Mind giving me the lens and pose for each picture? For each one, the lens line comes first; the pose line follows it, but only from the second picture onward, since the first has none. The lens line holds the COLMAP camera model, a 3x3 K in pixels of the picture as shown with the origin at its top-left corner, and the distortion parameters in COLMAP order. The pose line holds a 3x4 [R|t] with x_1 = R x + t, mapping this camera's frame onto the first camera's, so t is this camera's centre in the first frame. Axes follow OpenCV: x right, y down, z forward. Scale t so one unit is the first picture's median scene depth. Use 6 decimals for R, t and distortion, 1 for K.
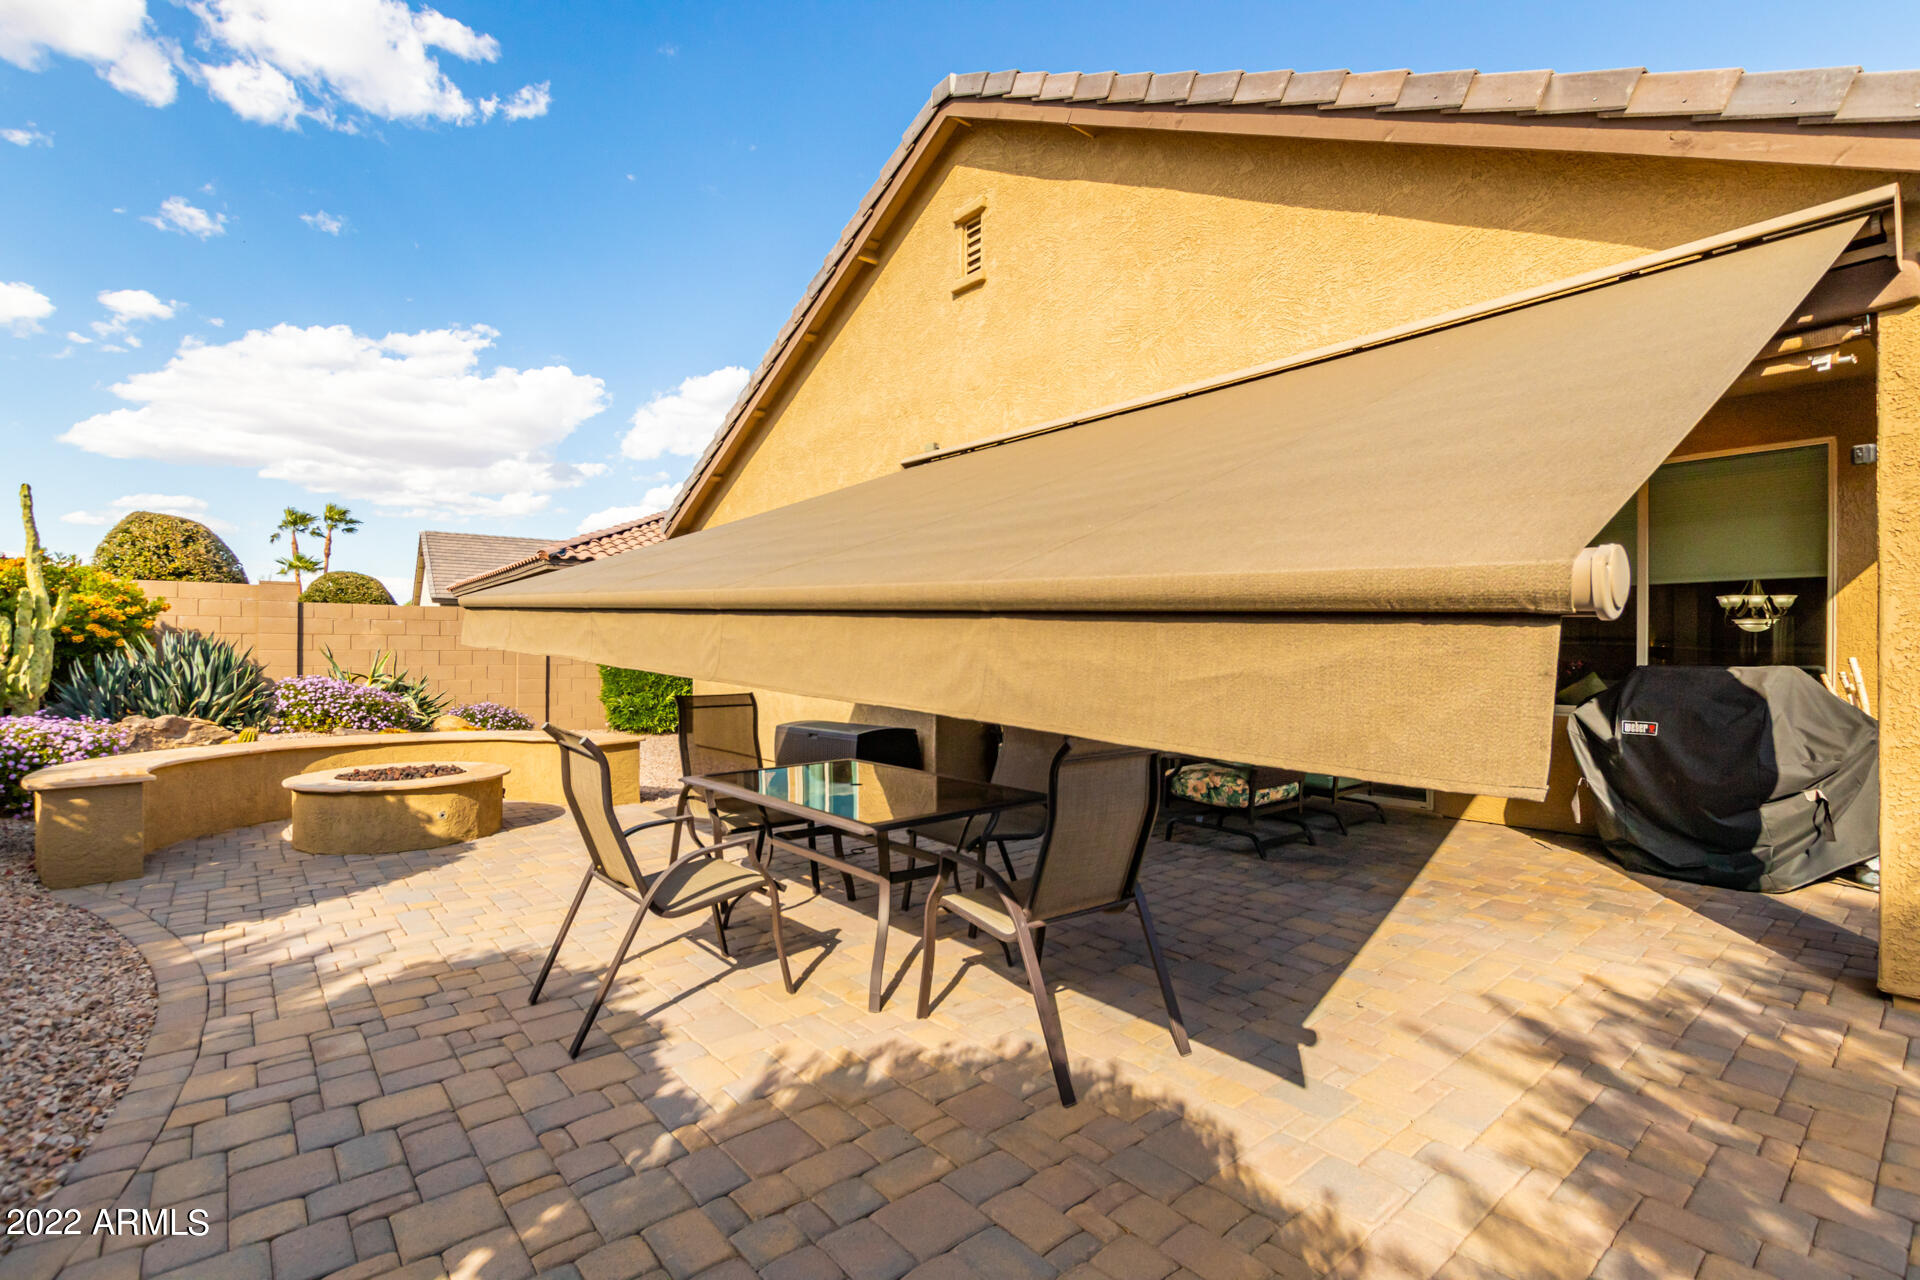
lens RADIAL K [[872.1, 0, 958.2], [0, 872.1, 646.6], [0, 0, 1]] dist [0.000416, -0.000155]
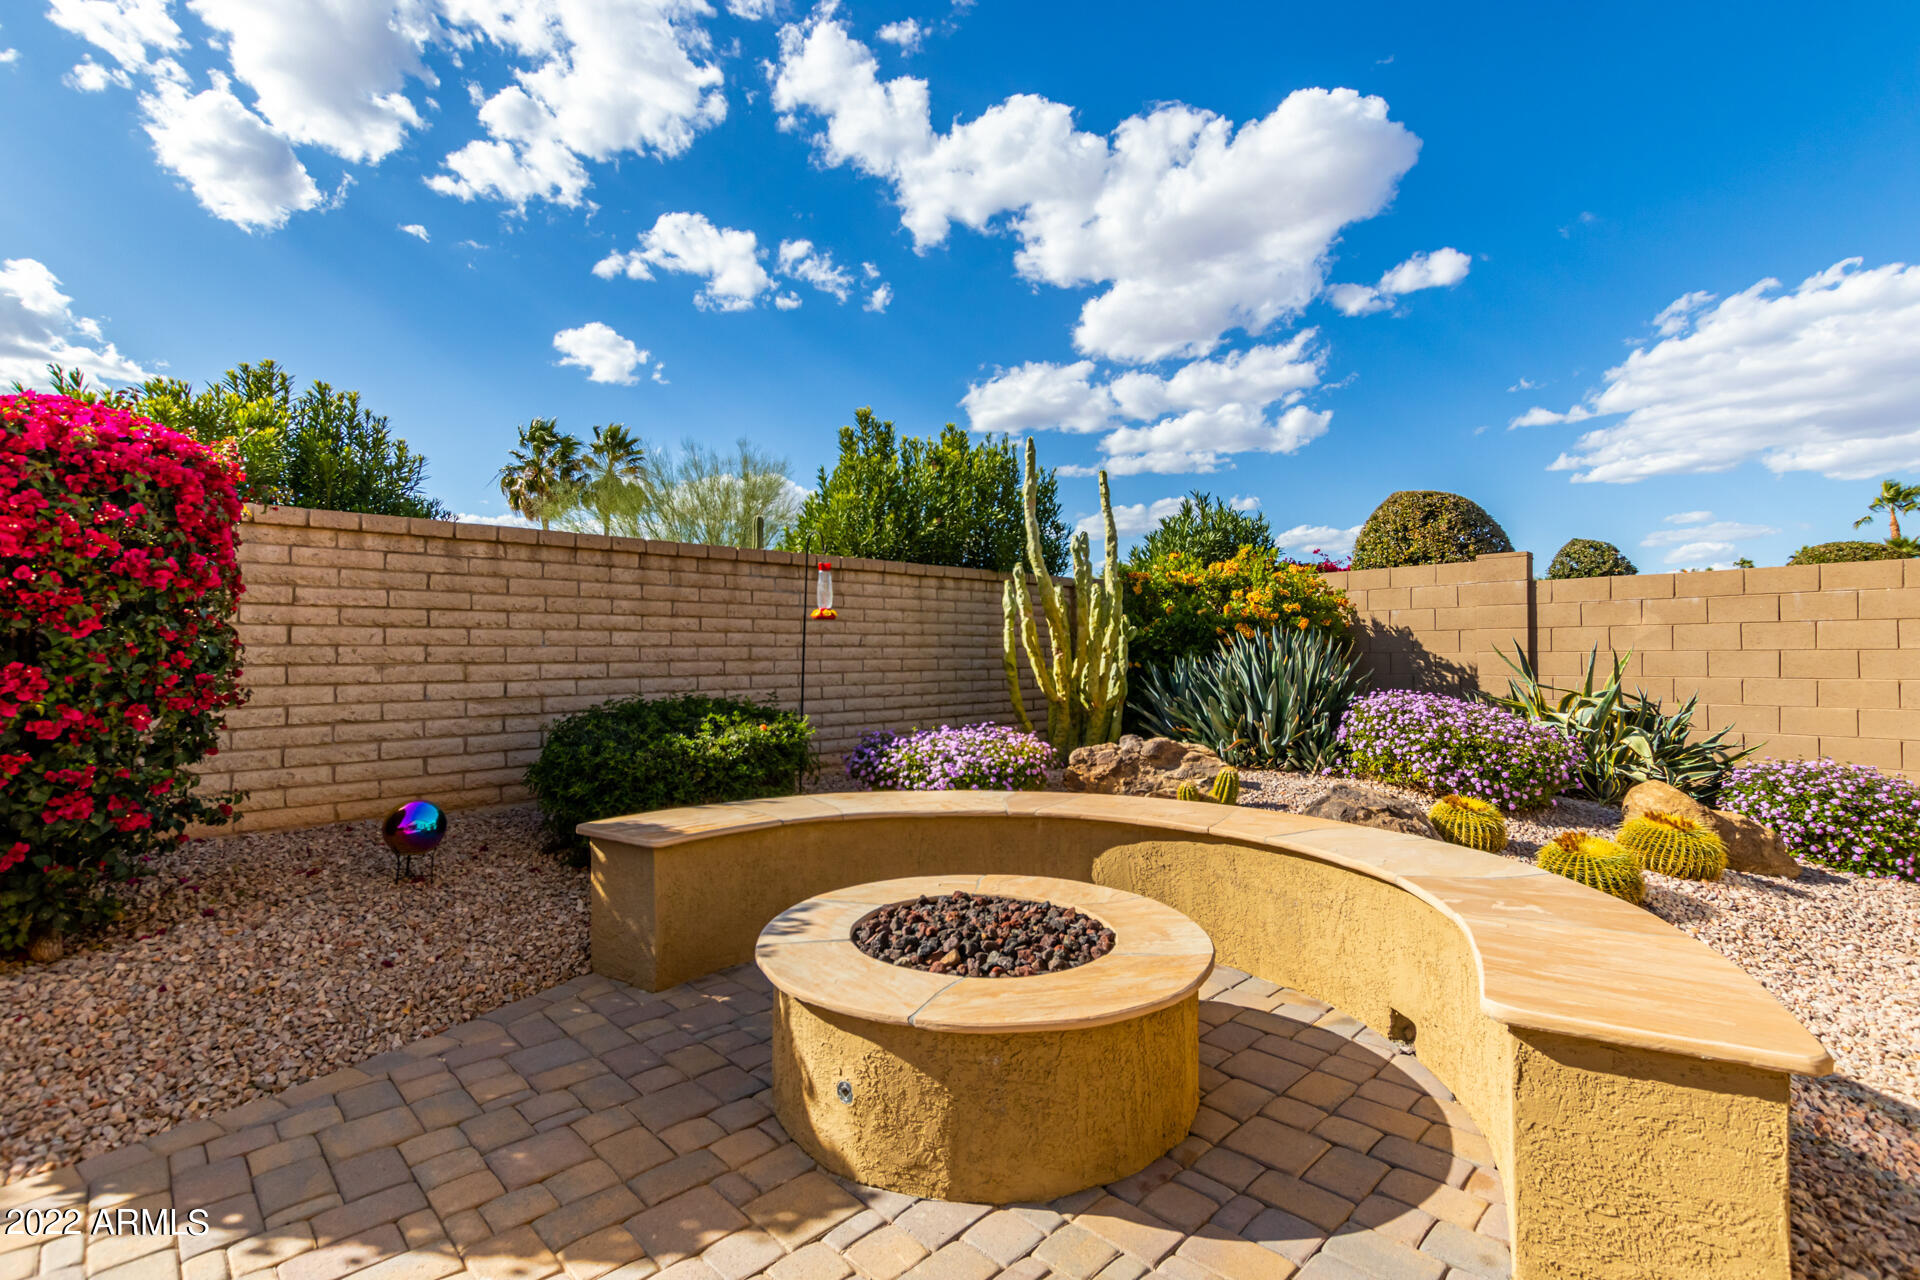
lens RADIAL K [[872.1, 0, 958.1], [0, 872.1, 648.8], [0, 0, 1]] dist [0.000416, -0.000155]
pose [[0.062954, -0.020318, -0.997810, -0.160098], [0.010227, 0.999753, -0.019712, 0.014502], [0.997964, -0.008963, 0.063146, 0.717135]]
